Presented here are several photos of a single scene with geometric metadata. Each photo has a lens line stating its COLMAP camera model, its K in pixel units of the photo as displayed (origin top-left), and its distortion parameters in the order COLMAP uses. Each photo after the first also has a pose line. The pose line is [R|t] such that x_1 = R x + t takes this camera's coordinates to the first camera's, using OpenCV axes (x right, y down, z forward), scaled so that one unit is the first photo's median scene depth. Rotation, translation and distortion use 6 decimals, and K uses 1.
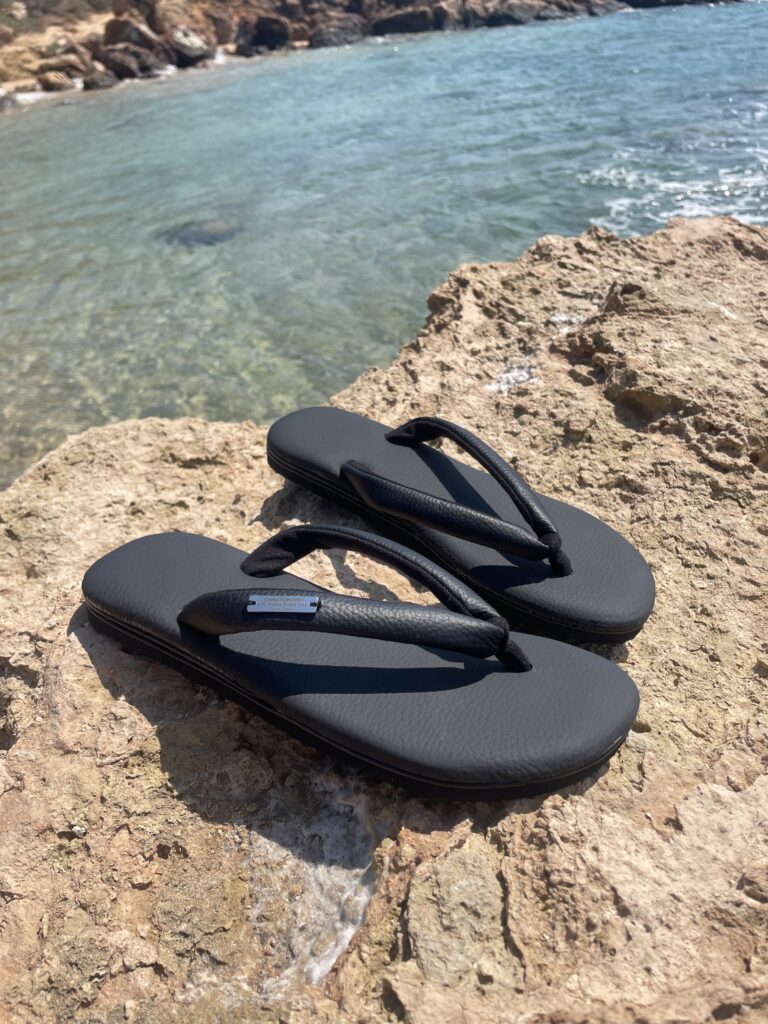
lens RADIAL K [[783.3, 0, 375.0], [0, 783.3, 514.5], [0, 0, 1]] dist [0.079459, -0.120075]
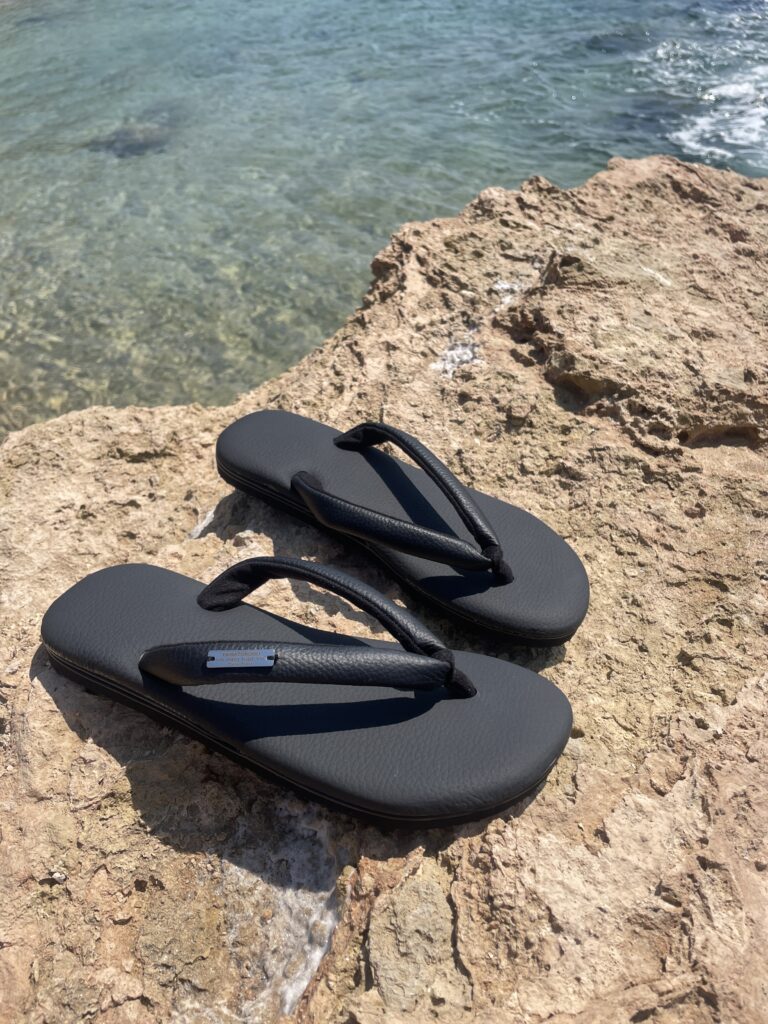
lens RADIAL K [[781.4, 0, 393.5], [0, 781.4, 508.3], [0, 0, 1]] dist [0.084074, -0.124776]
pose [[0.996090, -0.043192, 0.077068, 0.007346], [0.035224, 0.994170, 0.101913, -0.098215], [-0.081021, -0.098799, 0.991804, -0.022891]]
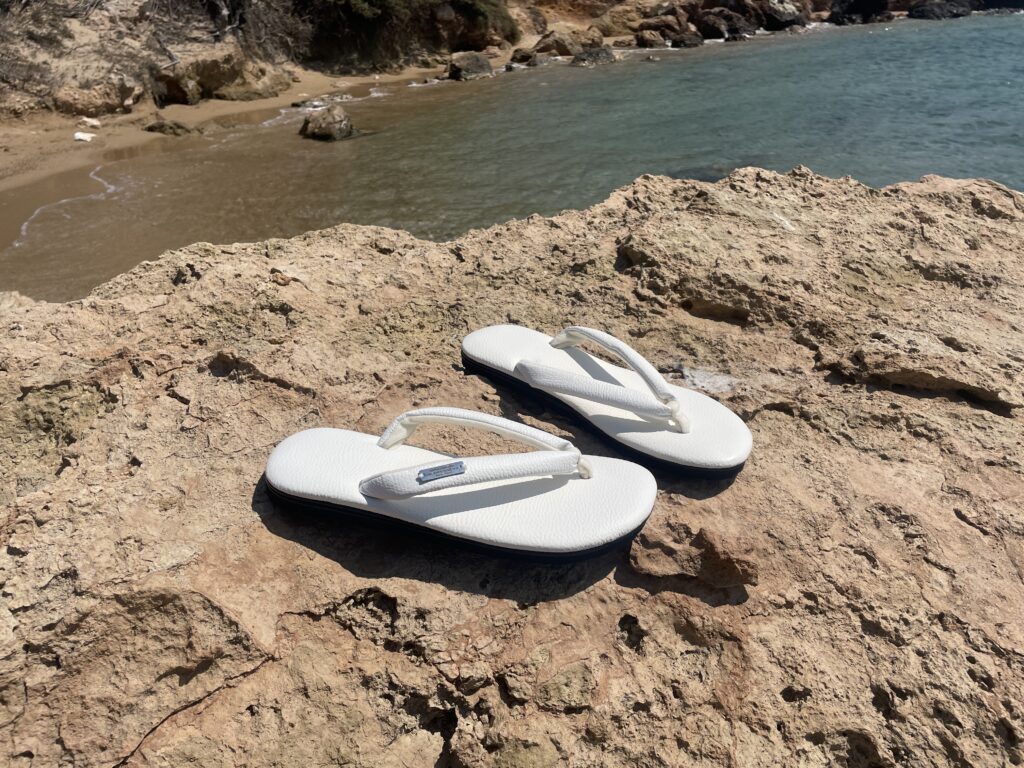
lens RADIAL K [[776.9, 0, 523.6], [0, 776.9, 377.4], [0, 0, 1]] dist [0.090162, -0.129387]
pose [[0.875687, 0.227121, -0.426131, 0.867870], [-0.267755, 0.962773, -0.037085, 0.193188], [0.401845, 0.146573, 0.903901, -0.388007]]
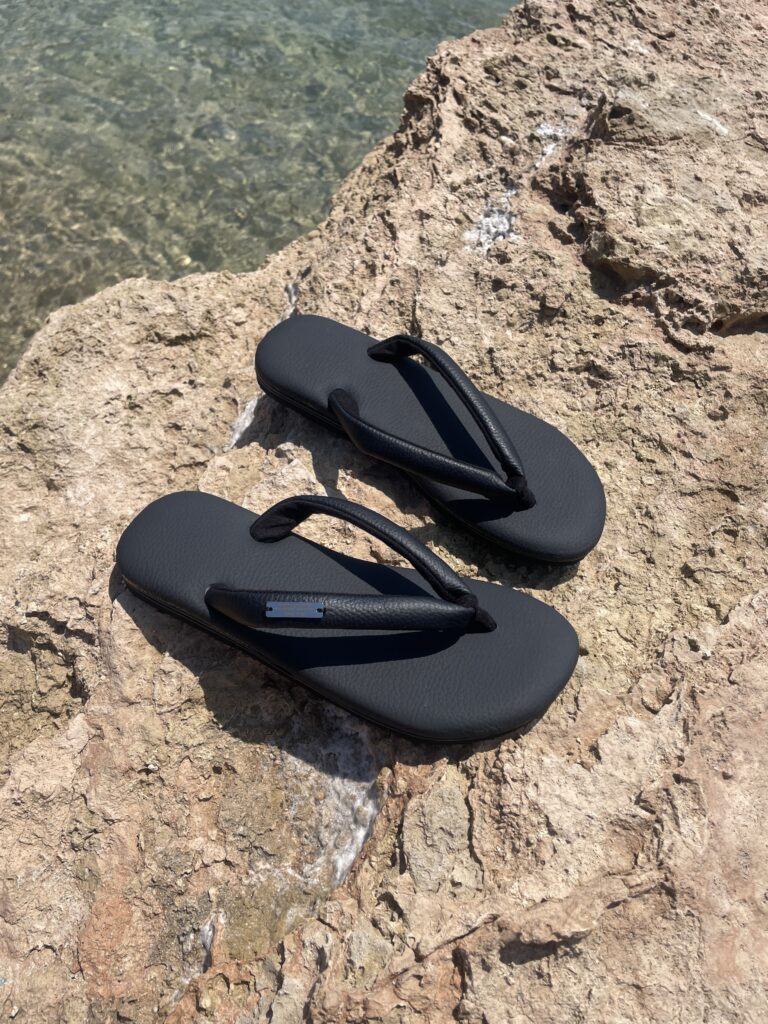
lens RADIAL K [[781.1, 0, 384.9], [0, 781.1, 505.8], [0, 0, 1]] dist [0.078386, -0.114754]
pose [[0.998688, -0.042584, 0.028440, -0.002435], [0.028901, 0.927202, 0.373446, -0.257653], [-0.042272, -0.372134, 0.927216, -0.041320]]
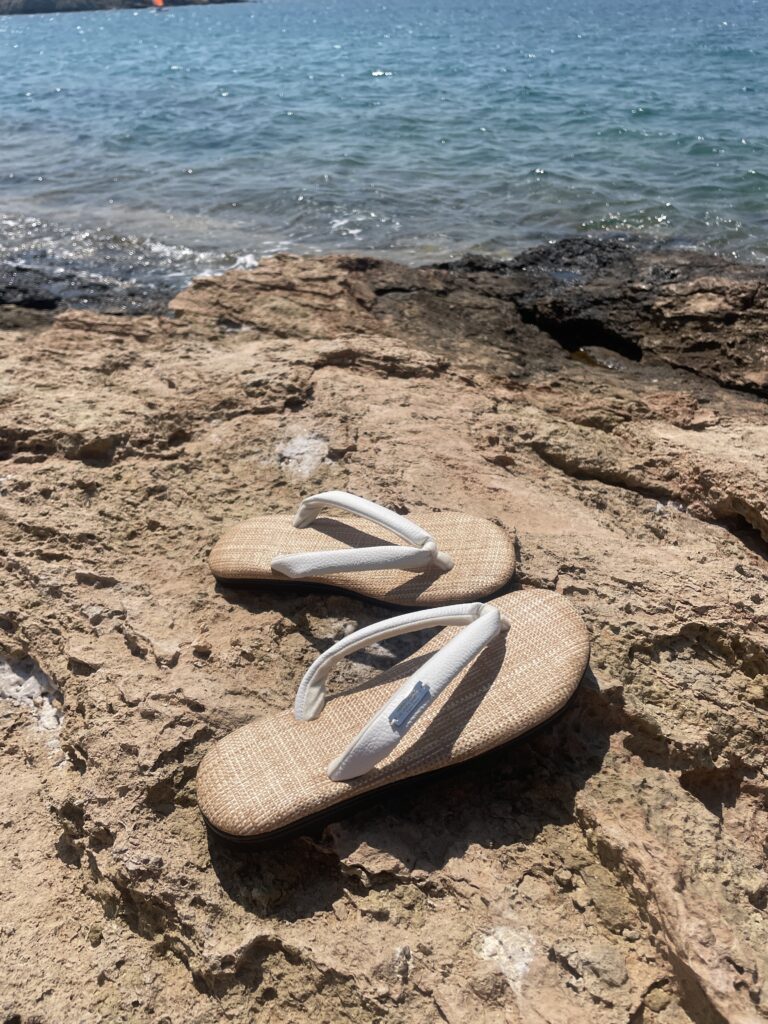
lens RADIAL K [[778.6, 0, 388.1], [0, 778.6, 507.7], [0, 0, 1]] dist [0.082192, -0.114379]
pose [[0.232853, -0.459397, 0.857166, -0.797848], [0.531225, 0.798365, 0.283573, -0.184487], [-0.814604, 0.389317, 0.429945, 0.028270]]
